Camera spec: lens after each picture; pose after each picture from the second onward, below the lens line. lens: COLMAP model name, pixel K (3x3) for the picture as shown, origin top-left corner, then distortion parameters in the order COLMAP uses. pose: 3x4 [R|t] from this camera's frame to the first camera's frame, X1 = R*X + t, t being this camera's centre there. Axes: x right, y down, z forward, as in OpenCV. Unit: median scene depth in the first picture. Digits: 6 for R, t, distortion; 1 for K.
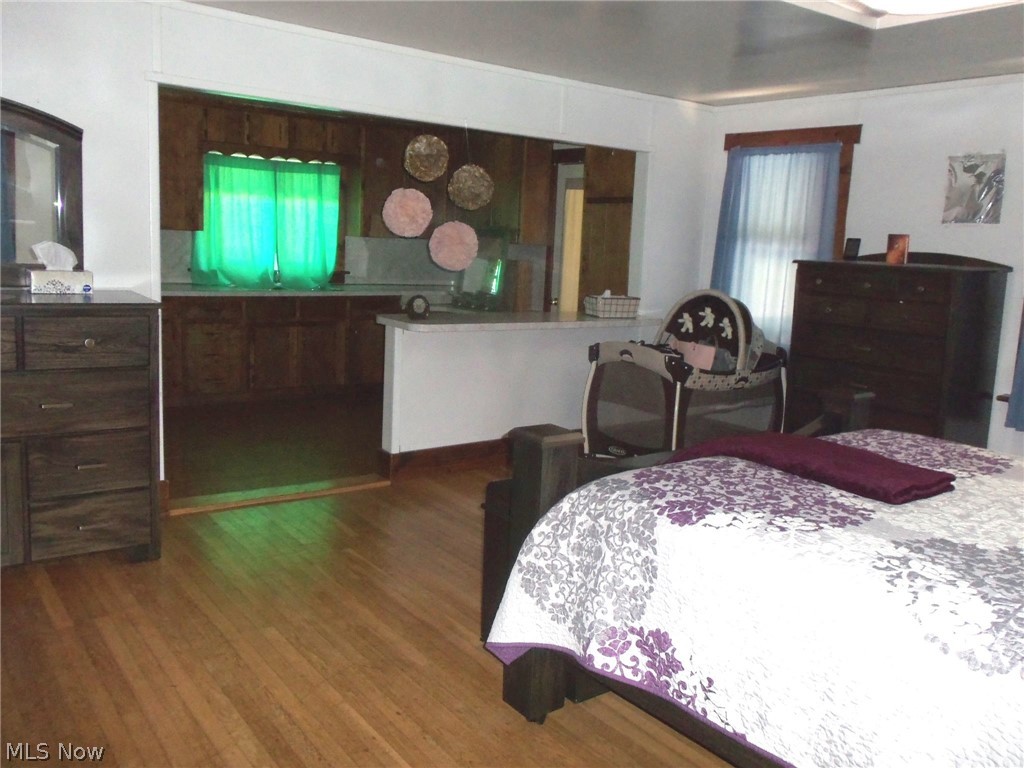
lens RADIAL K [[876.1, 0, 516.4], [0, 876.1, 384.2], [0, 0, 1]] dist [-0.000357, -0.001614]
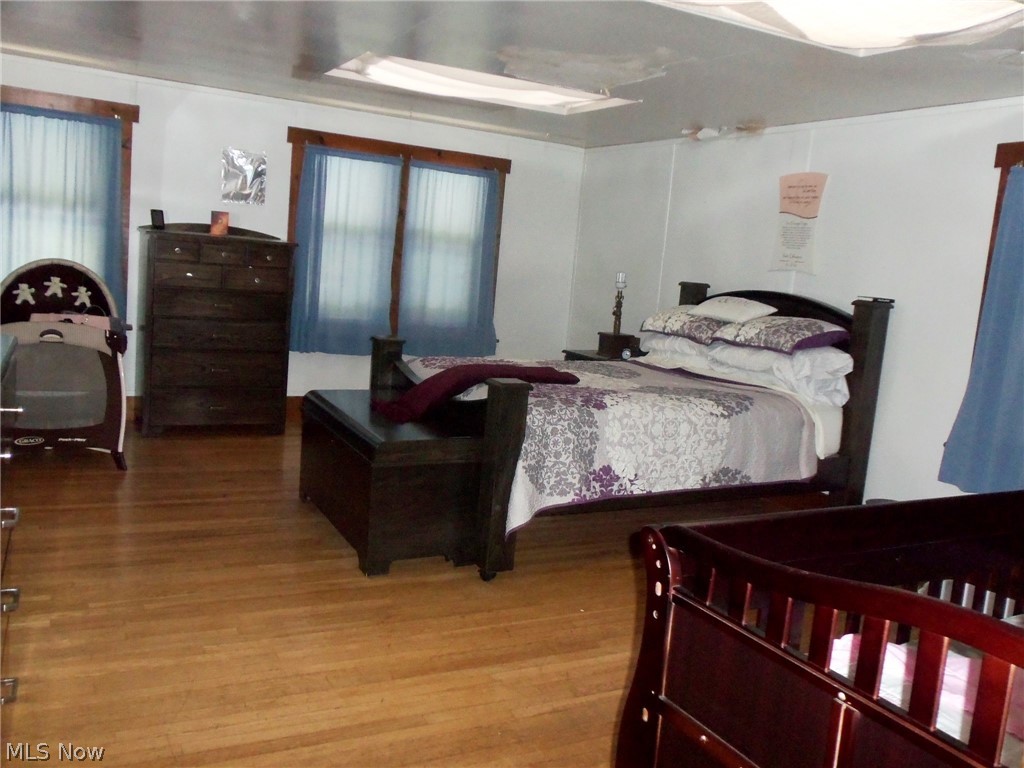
lens RADIAL K [[876.1, 0, 516.1], [0, 876.1, 381.2], [0, 0, 1]] dist [-0.000357, -0.001614]
pose [[0.162899, -0.175773, 0.970859, -0.757006], [0.084448, 0.982876, 0.163780, -0.102596], [-0.983022, 0.055308, 0.174953, 0.379476]]
